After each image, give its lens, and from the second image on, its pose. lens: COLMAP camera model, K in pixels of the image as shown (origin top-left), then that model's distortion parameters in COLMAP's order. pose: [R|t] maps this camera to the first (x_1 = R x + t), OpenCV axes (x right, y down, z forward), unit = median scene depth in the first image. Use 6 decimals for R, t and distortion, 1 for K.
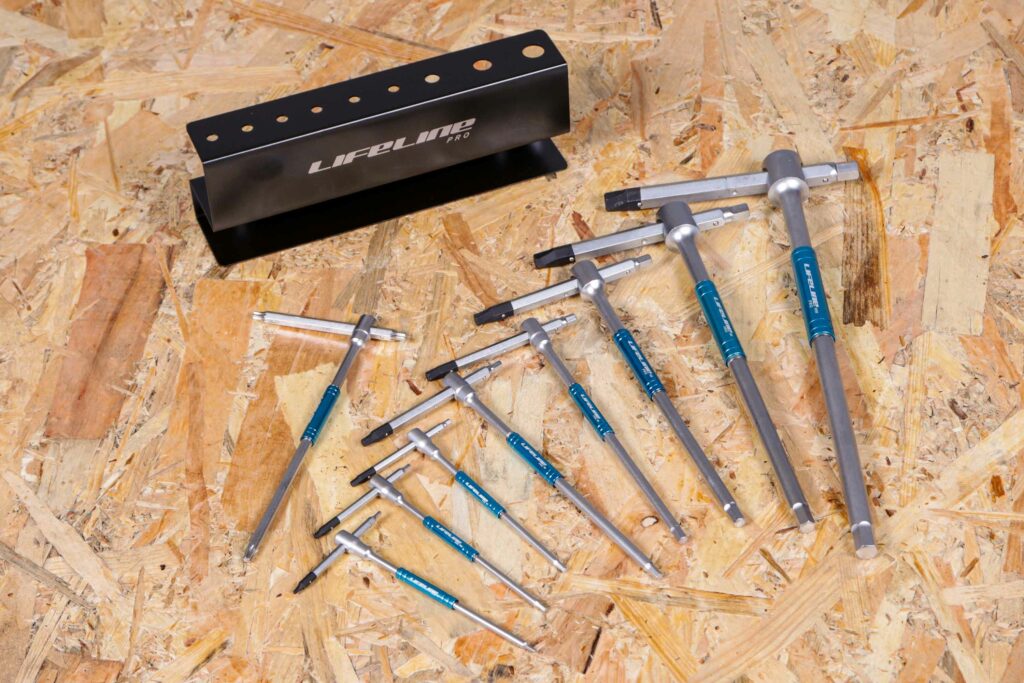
lens RADIAL K [[1933.5, 0, 512.0], [0, 1933.5, 341.5], [0, 0, 1]] dist [0.049911, 0.149246]
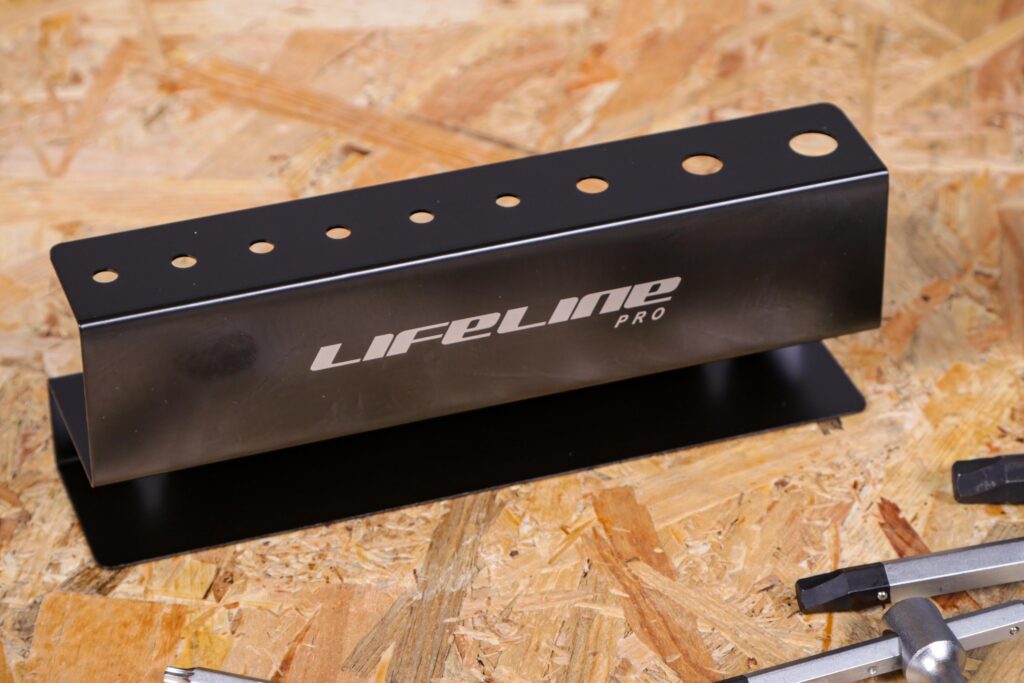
lens RADIAL K [[3690.9, 0, 512.0], [0, 3690.9, 341.5], [0, 0, 1]] dist [0.263279, 2.816842]
pose [[0.997416, 0.056944, -0.043800, -0.019953], [-0.062193, 0.989603, -0.129685, 0.015431], [0.035960, 0.132074, 0.990587, 0.139419]]
